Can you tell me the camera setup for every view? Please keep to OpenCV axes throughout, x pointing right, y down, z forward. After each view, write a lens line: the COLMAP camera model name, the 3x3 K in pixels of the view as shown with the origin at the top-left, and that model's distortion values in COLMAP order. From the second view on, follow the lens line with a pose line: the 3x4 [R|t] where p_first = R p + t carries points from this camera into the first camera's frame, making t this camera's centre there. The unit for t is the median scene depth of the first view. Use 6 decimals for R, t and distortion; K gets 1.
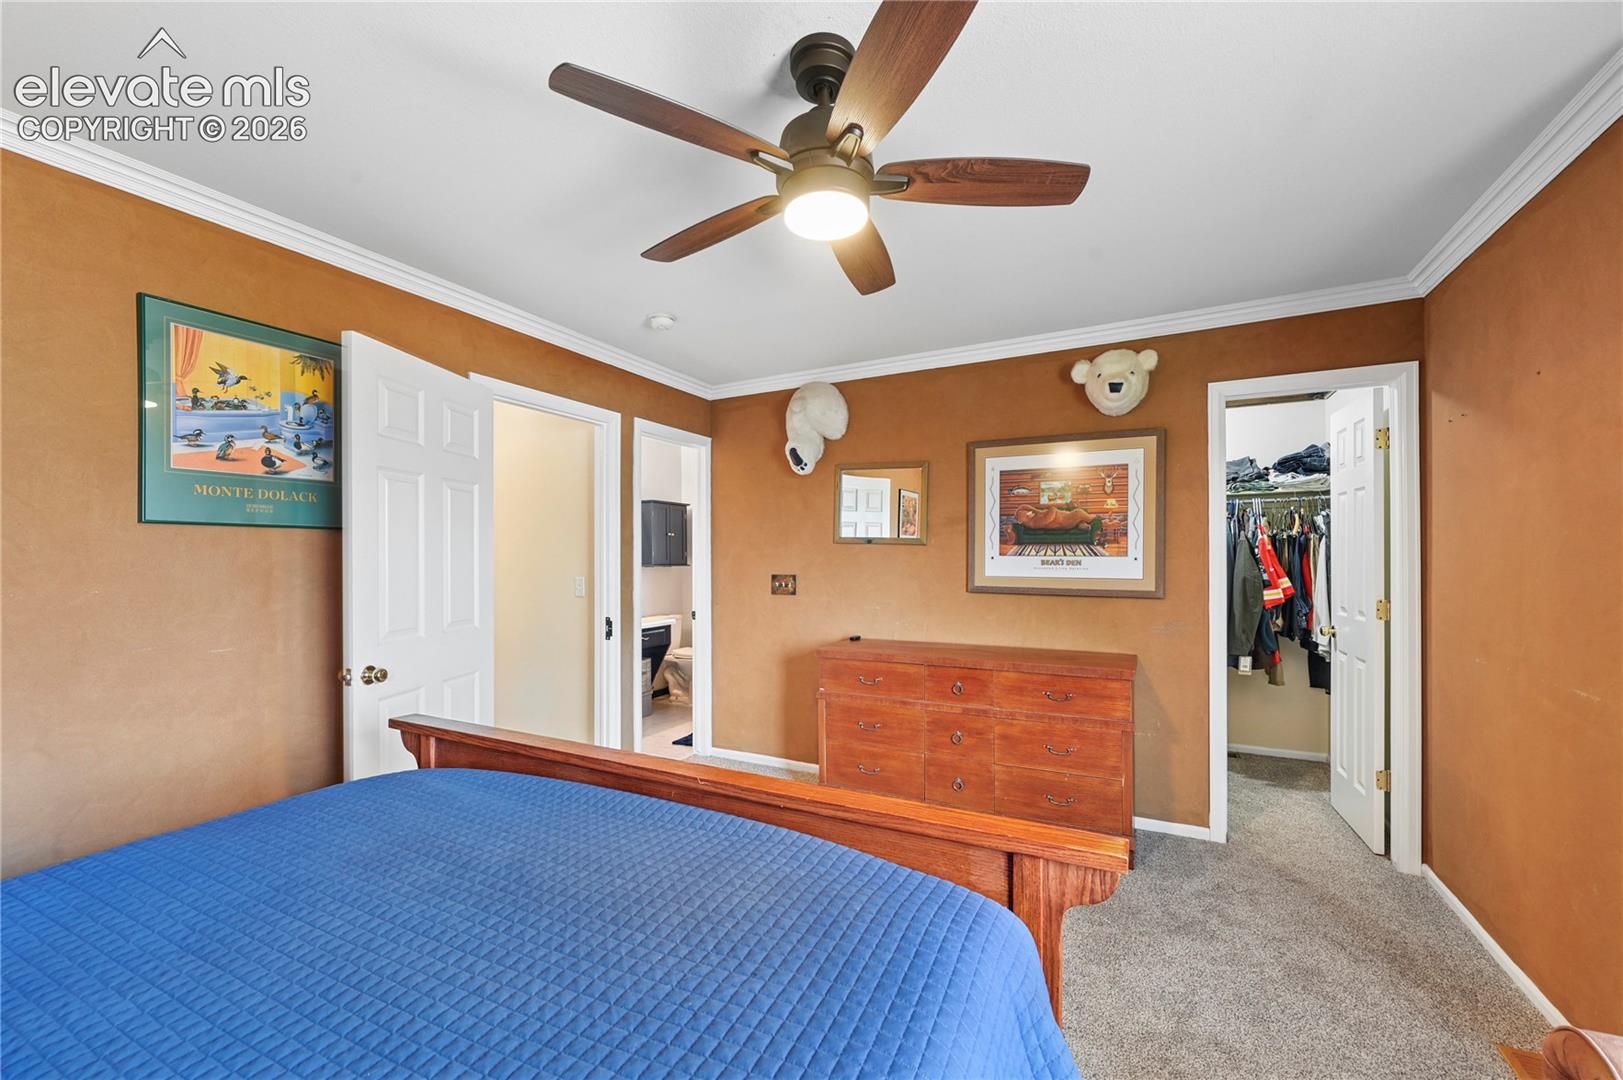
lens RADIAL K [[646.6, 0, 812.3], [0, 646.6, 552.3], [0, 0, 1]] dist [-0.000695, 0.000013]
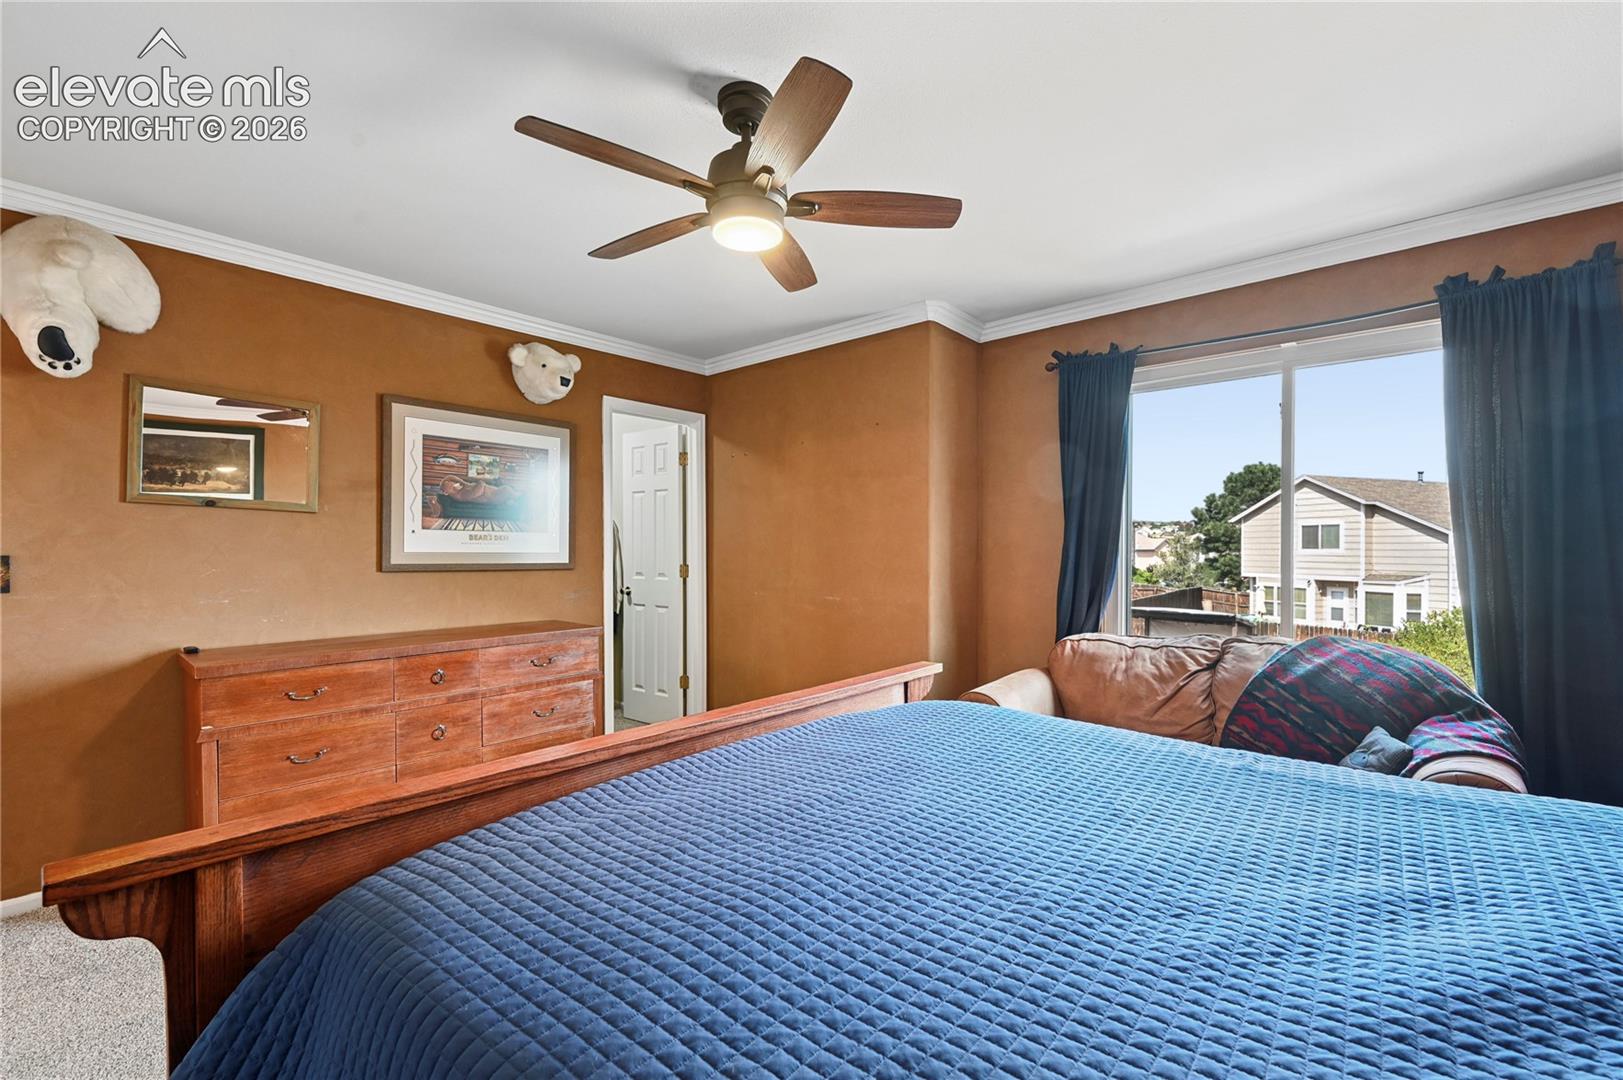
lens RADIAL K [[696.2, 0, 811.0], [0, 696.2, 547.5], [0, 0, 1]] dist [-0.000417, -0.000002]
pose [[0.233381, 0.005576, 0.972369, -0.588667], [-0.006555, 0.999970, -0.004162, 0.034930], [-0.972363, -0.005402, 0.233410, 0.287498]]
